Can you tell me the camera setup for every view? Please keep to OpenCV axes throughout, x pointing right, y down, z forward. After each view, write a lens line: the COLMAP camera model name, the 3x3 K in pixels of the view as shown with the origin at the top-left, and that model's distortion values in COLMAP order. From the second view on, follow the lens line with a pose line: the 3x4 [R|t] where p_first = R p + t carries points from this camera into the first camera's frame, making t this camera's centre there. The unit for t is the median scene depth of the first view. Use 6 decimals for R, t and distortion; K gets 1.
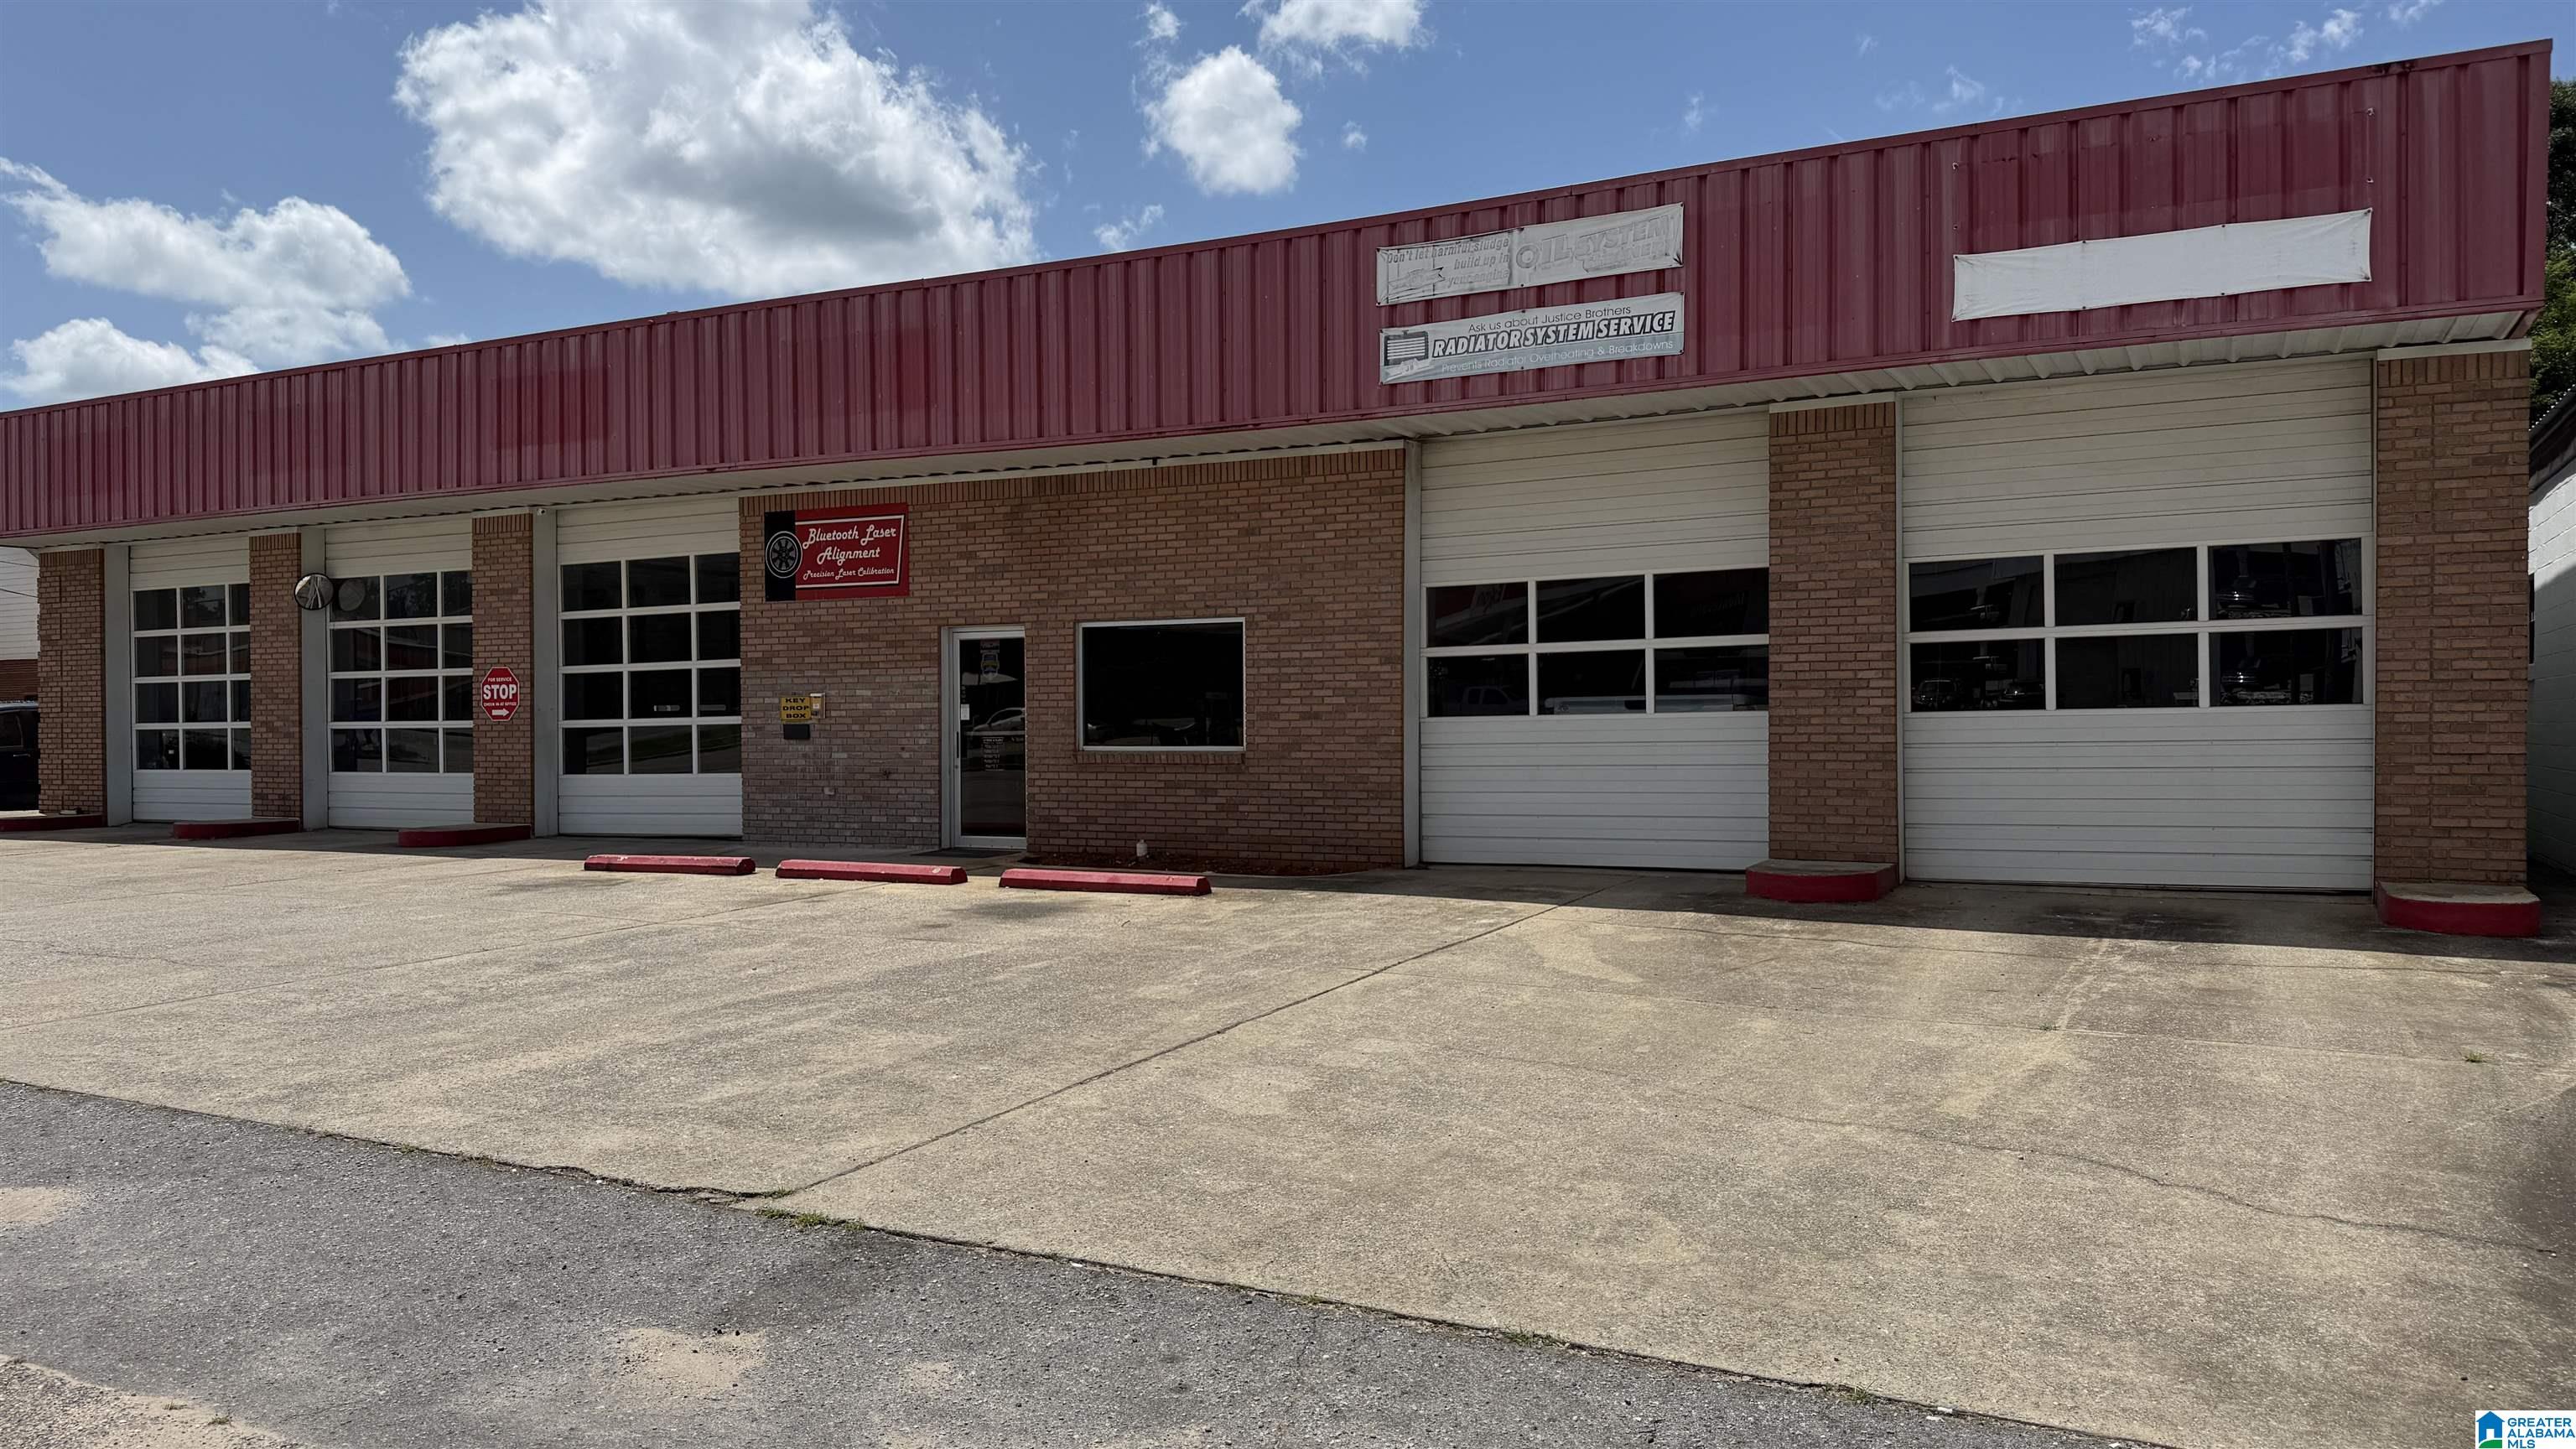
lens RADIAL K [[1821.6, 0, 1285.1], [0, 1821.6, 711.4], [0, 0, 1]] dist [0.052832, -0.063533]
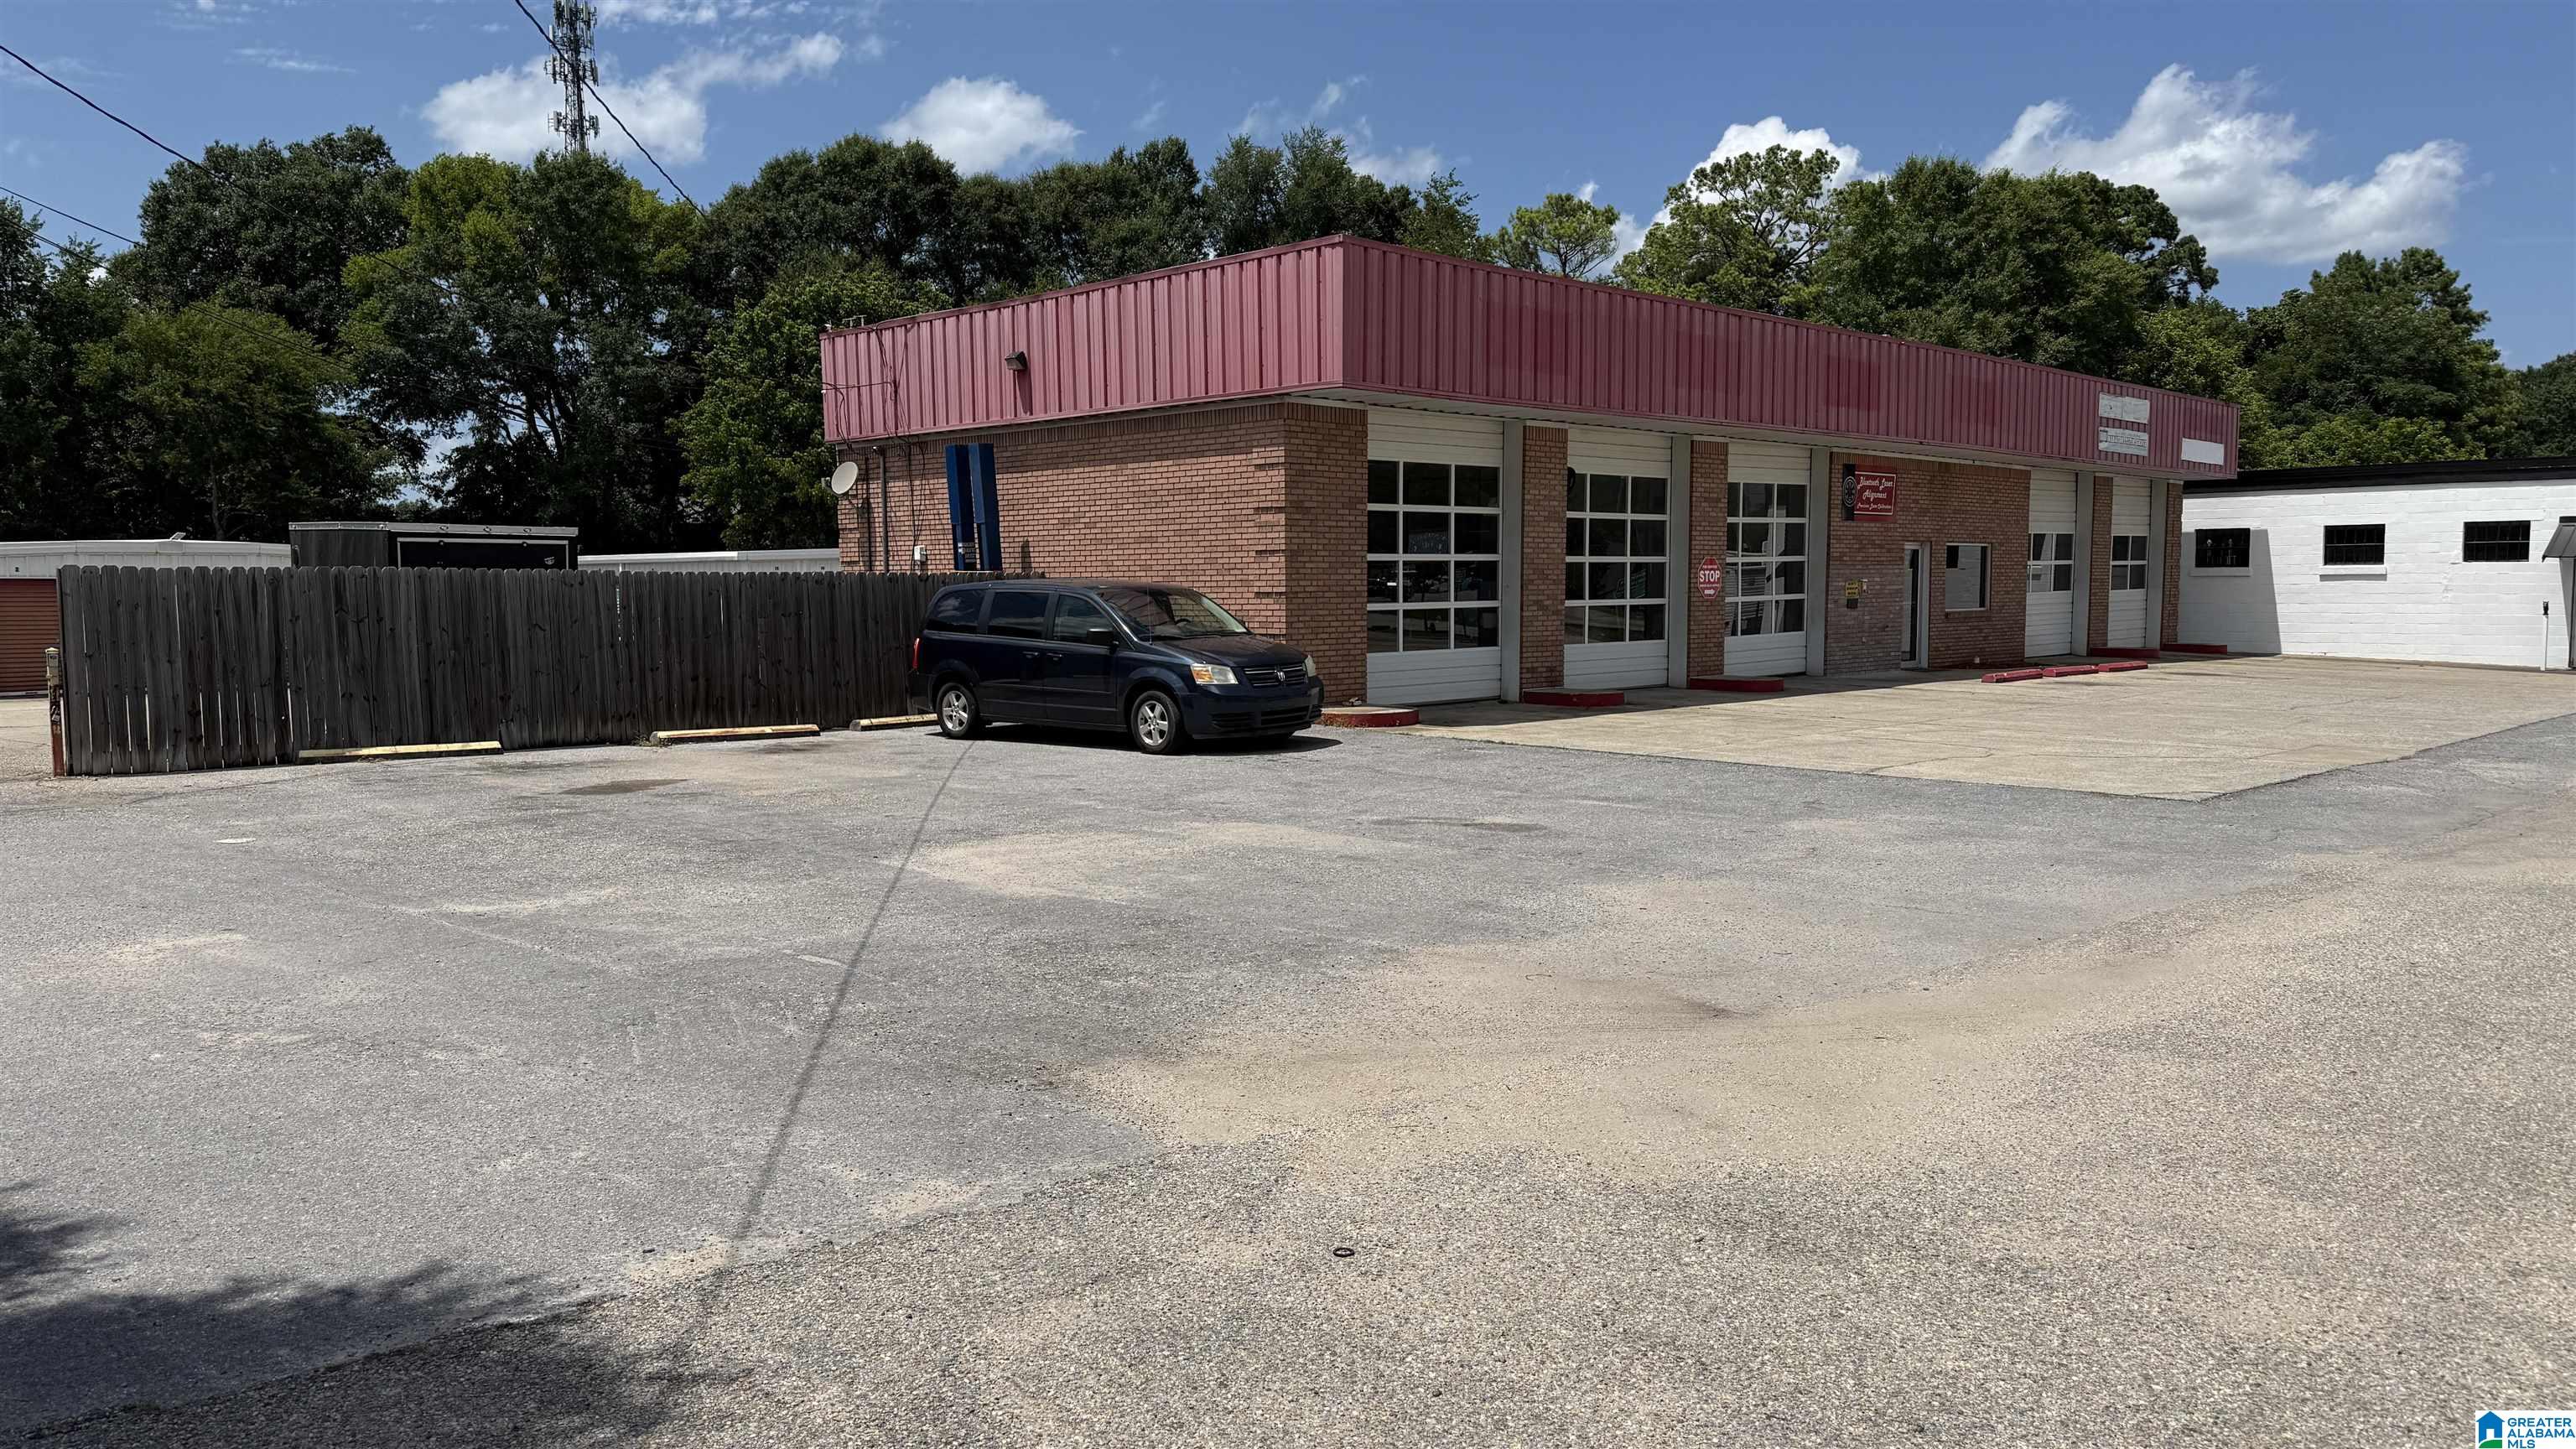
lens RADIAL K [[1821.6, 0, 1285.9], [0, 1821.6, 731.3], [0, 0, 1]] dist [0.052832, -0.063533]
pose [[0.332236, -0.059062, 0.941345, -1.665492], [0.015515, 0.998245, 0.057156, 0.020064], [-0.943069, -0.004385, 0.332569, 0.801386]]
